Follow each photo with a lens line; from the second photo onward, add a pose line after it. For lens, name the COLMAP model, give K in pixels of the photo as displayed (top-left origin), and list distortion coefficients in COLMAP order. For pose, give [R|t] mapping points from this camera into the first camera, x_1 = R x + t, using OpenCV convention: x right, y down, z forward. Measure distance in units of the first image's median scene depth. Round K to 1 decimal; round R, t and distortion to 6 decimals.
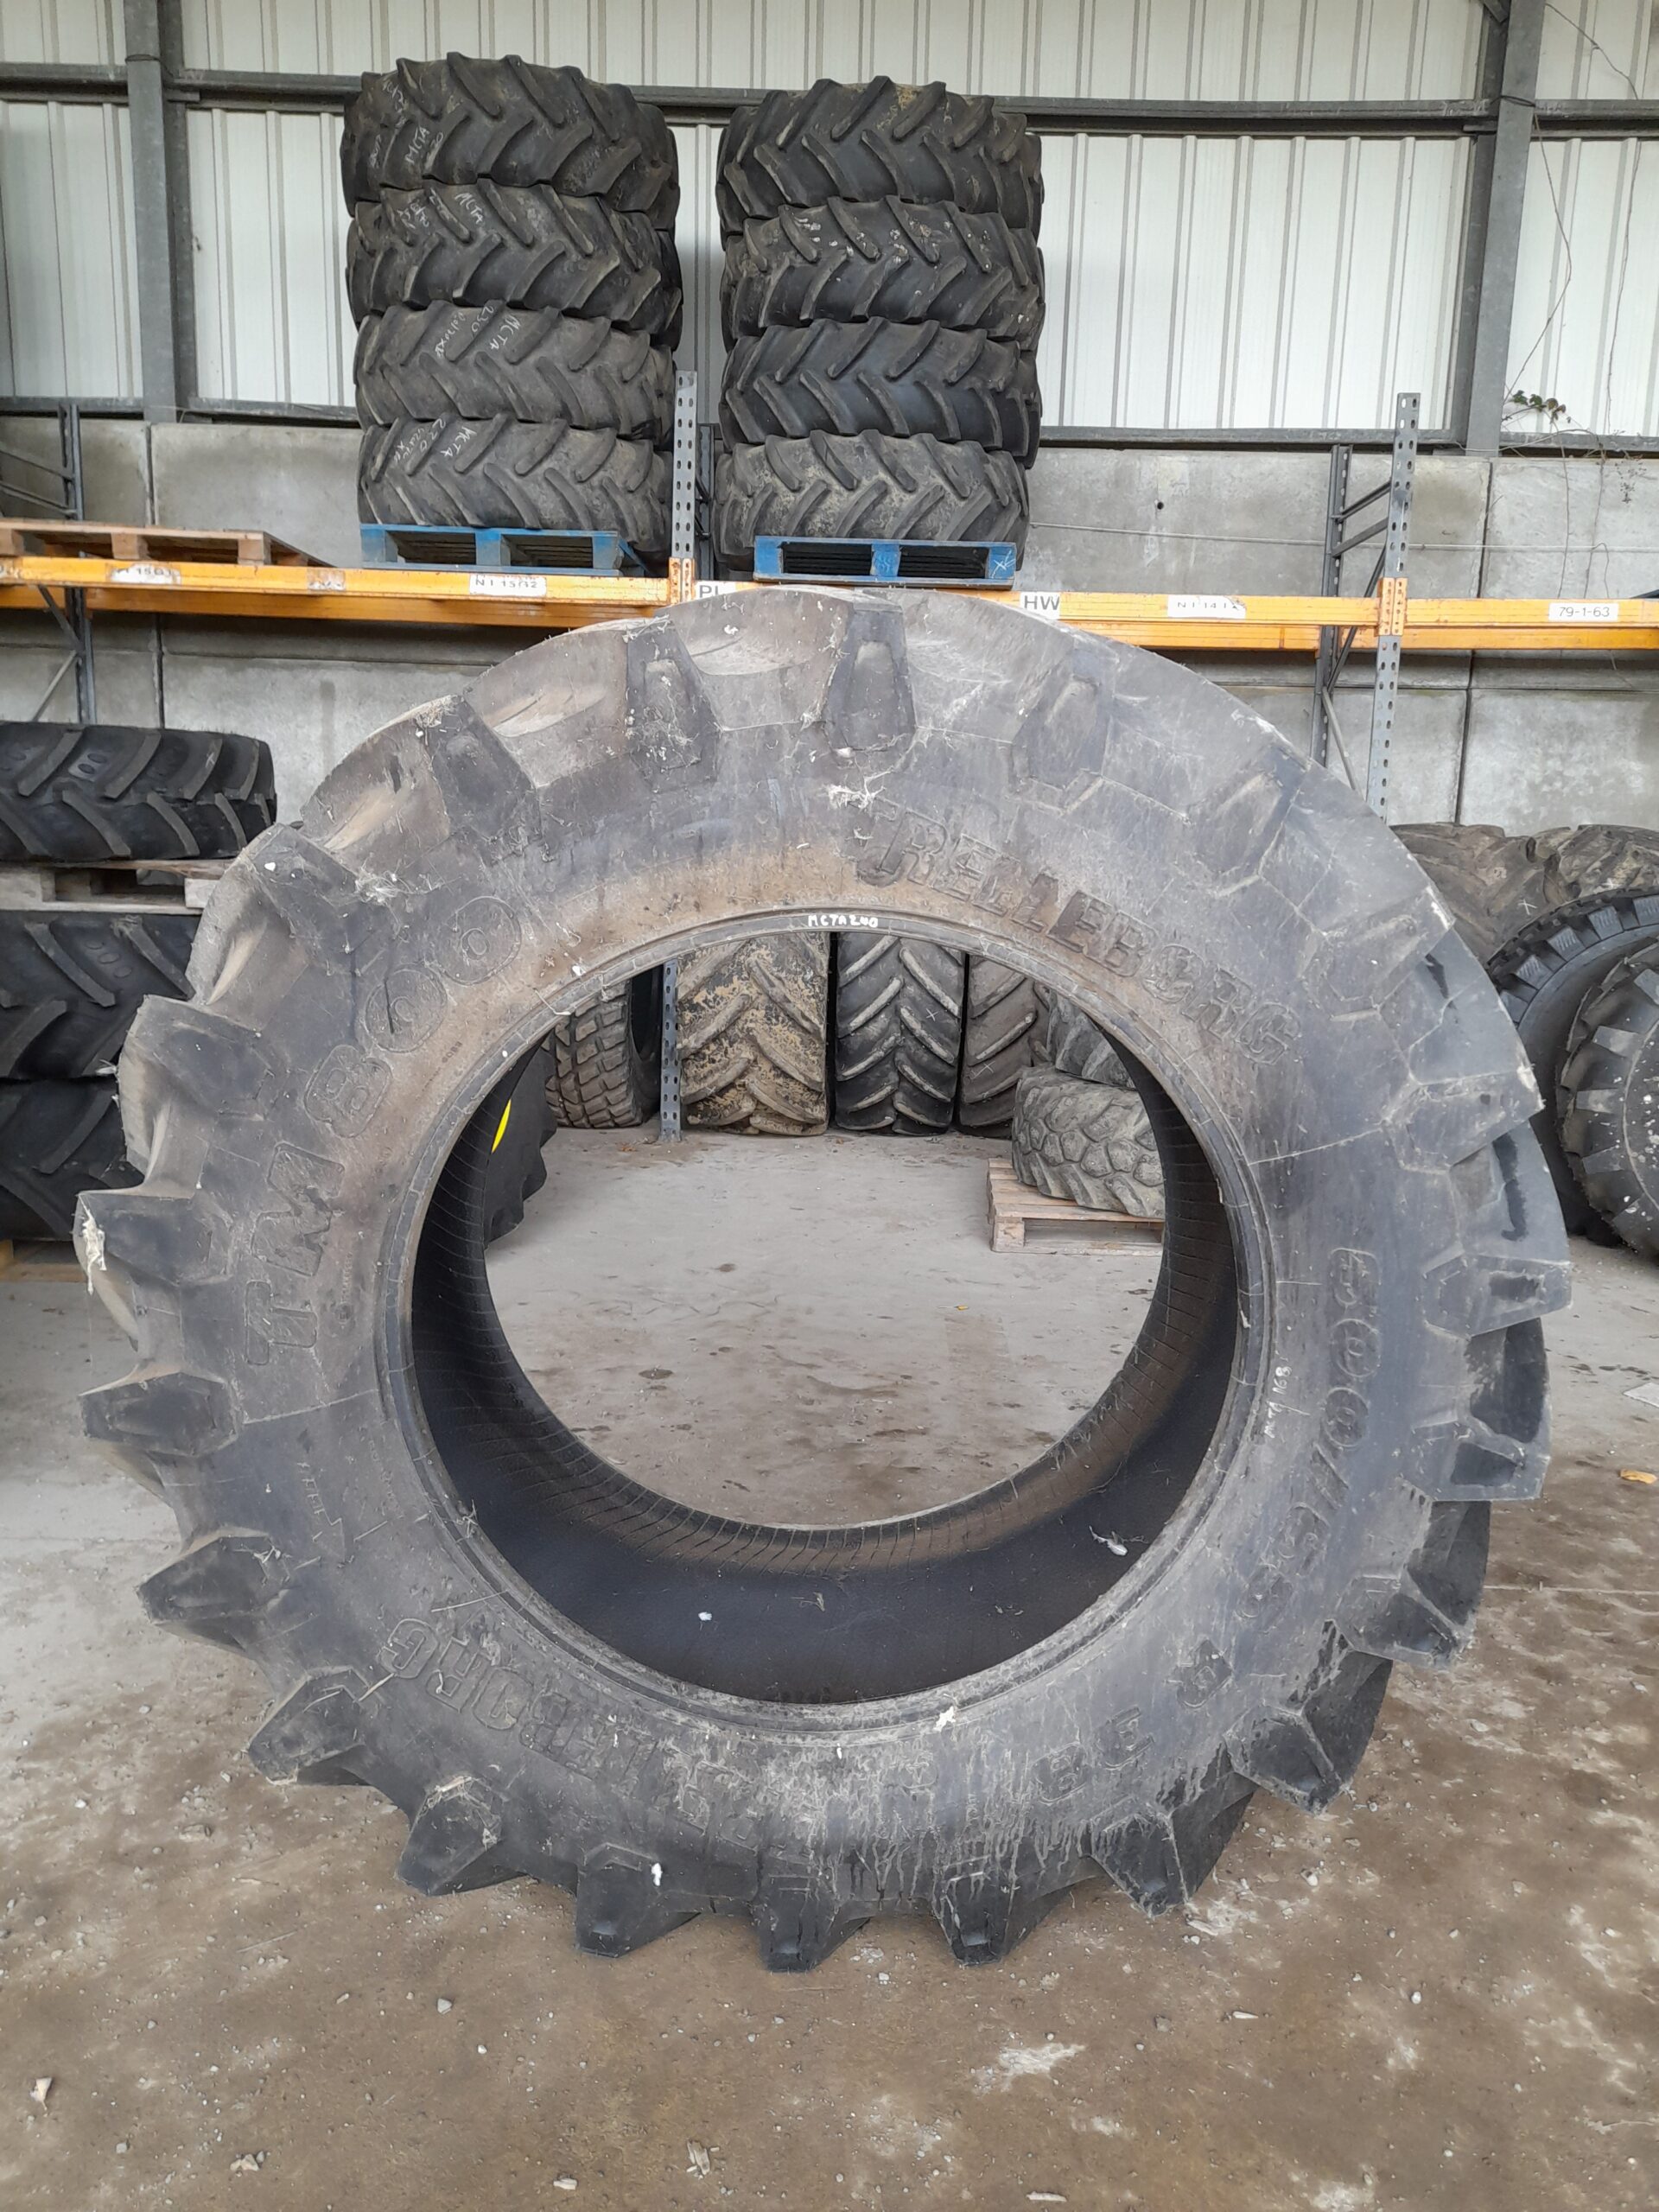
lens RADIAL K [[1613.7, 0, 848.4], [0, 1613.7, 1089.9], [0, 0, 1]] dist [0.075905, -0.095729]
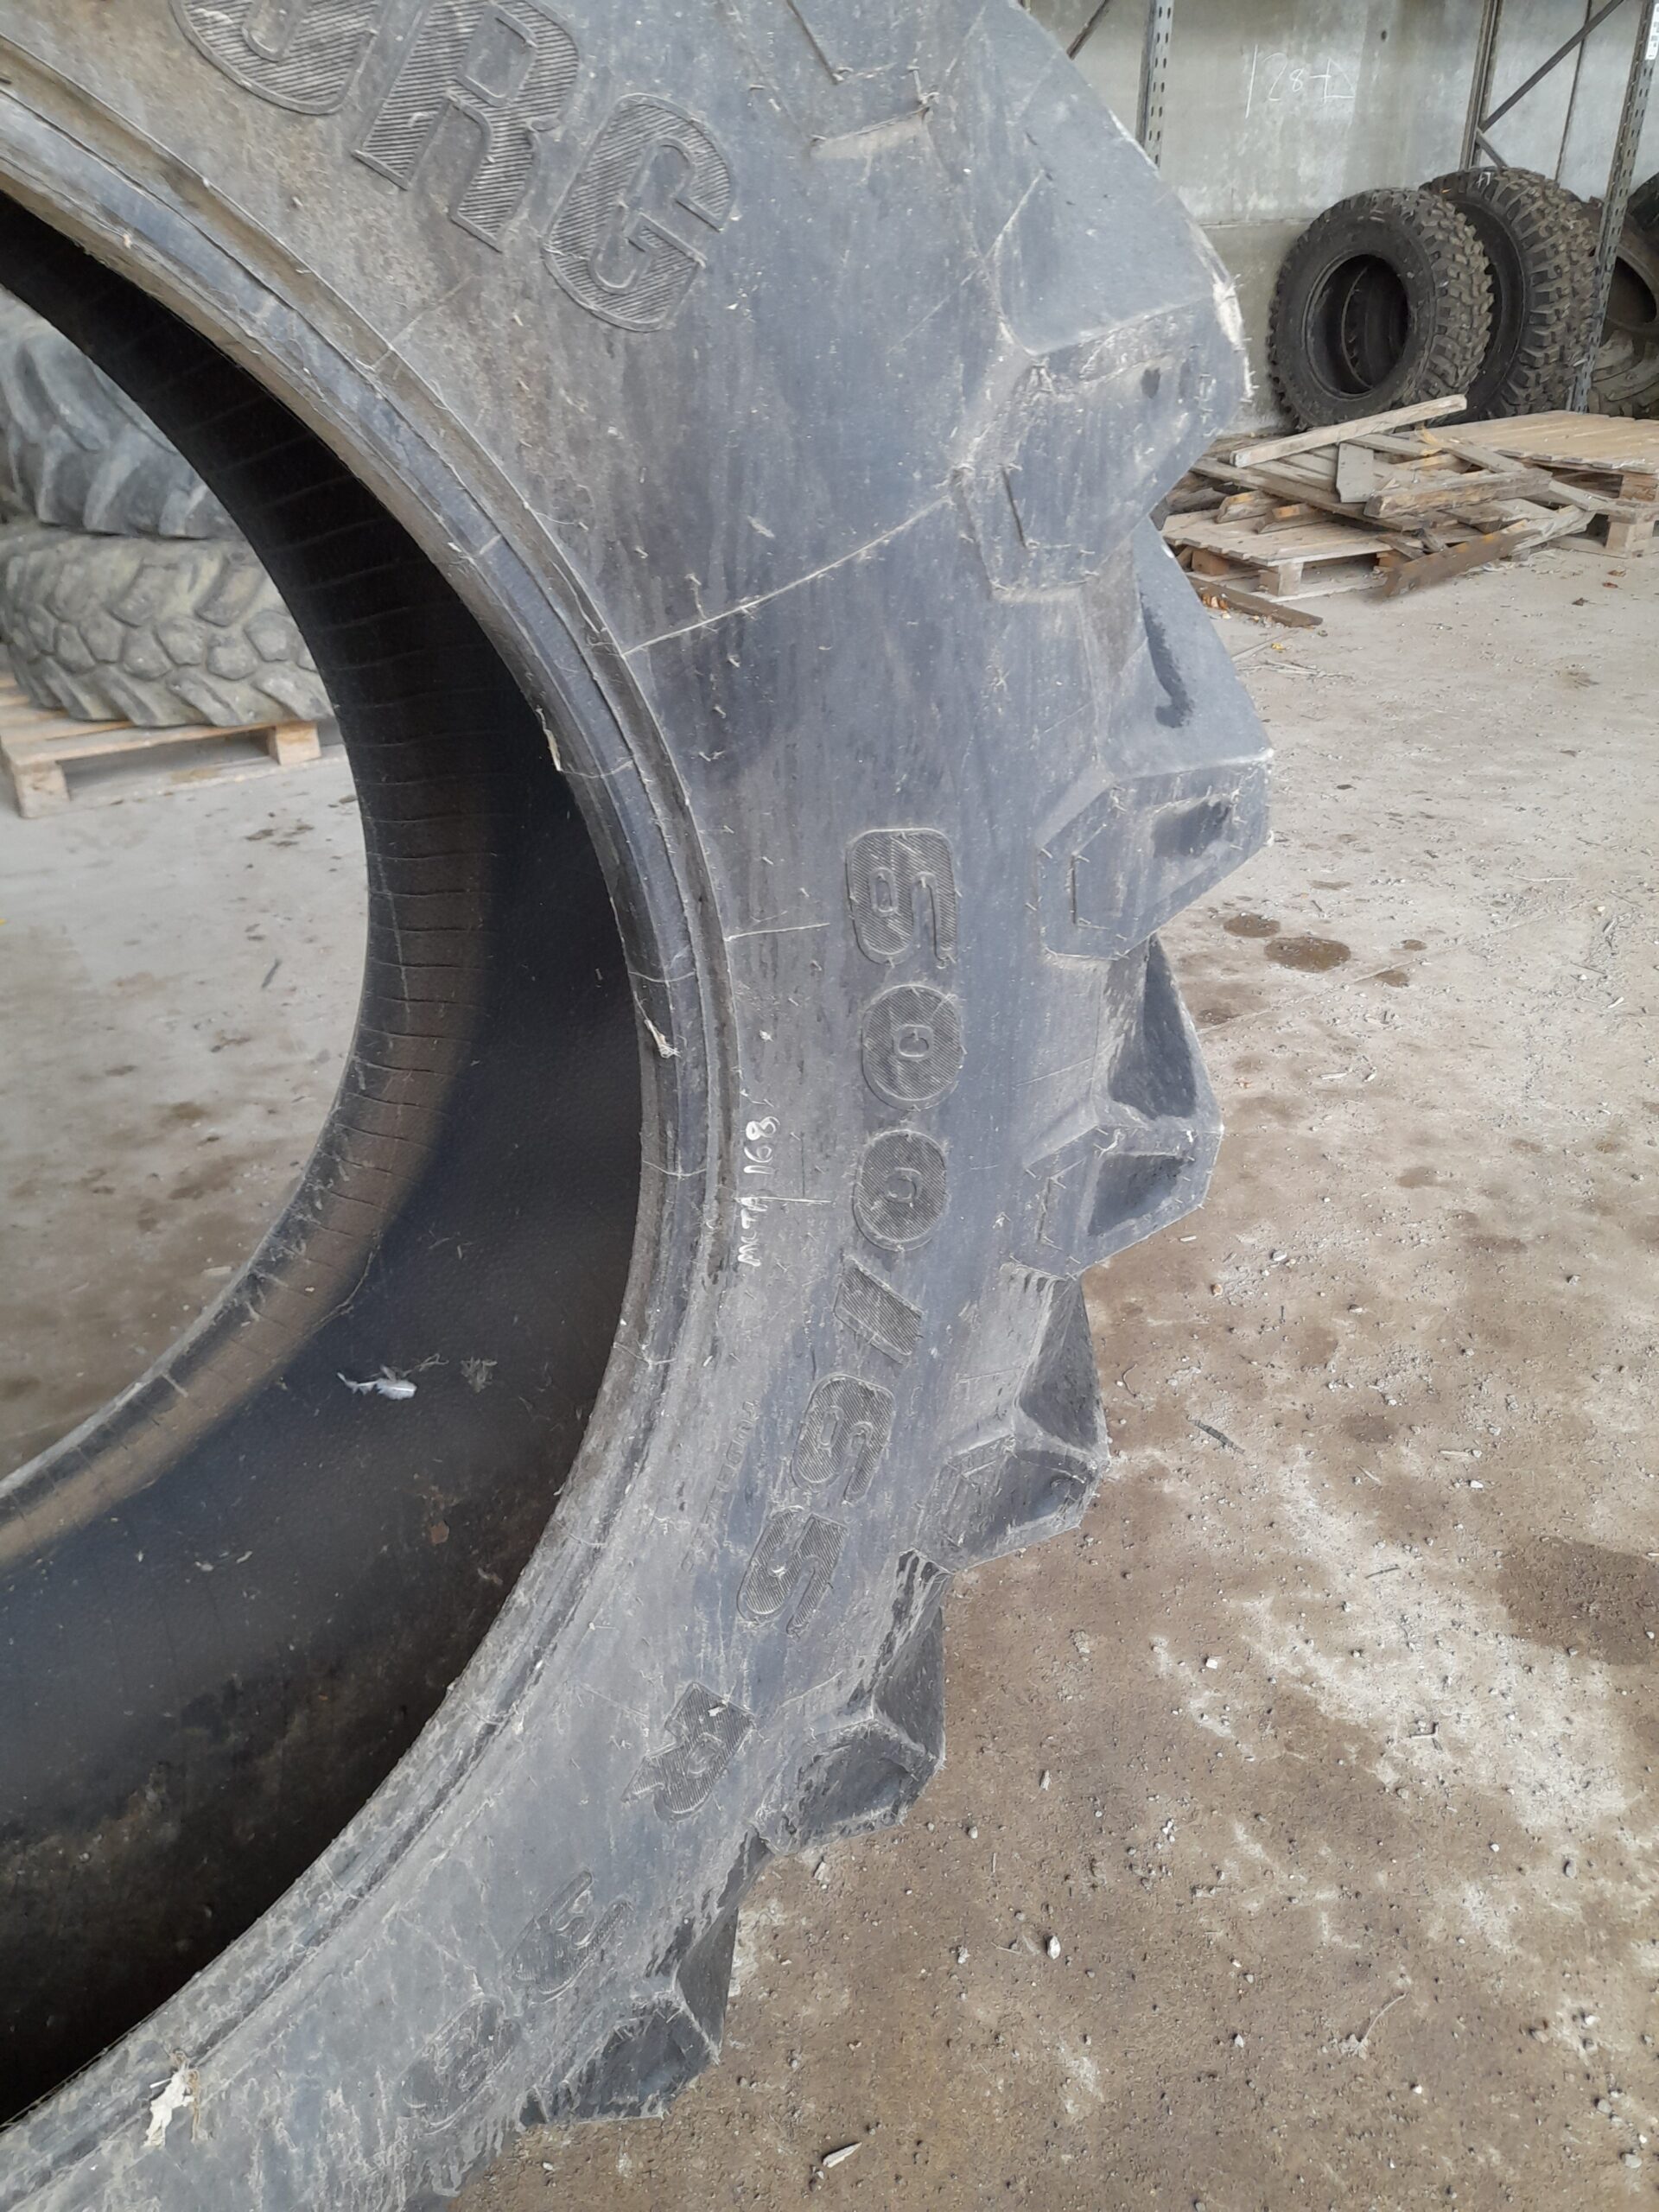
lens RADIAL K [[1613.7, 0, 848.4], [0, 1613.7, 1089.9], [0, 0, 1]] dist [0.075905, -0.095729]
pose [[0.840688, -0.292171, 0.455939, 0.093020], [0.127574, 0.925120, 0.357599, 0.012415], [-0.526278, -0.242463, 0.815011, 0.635943]]
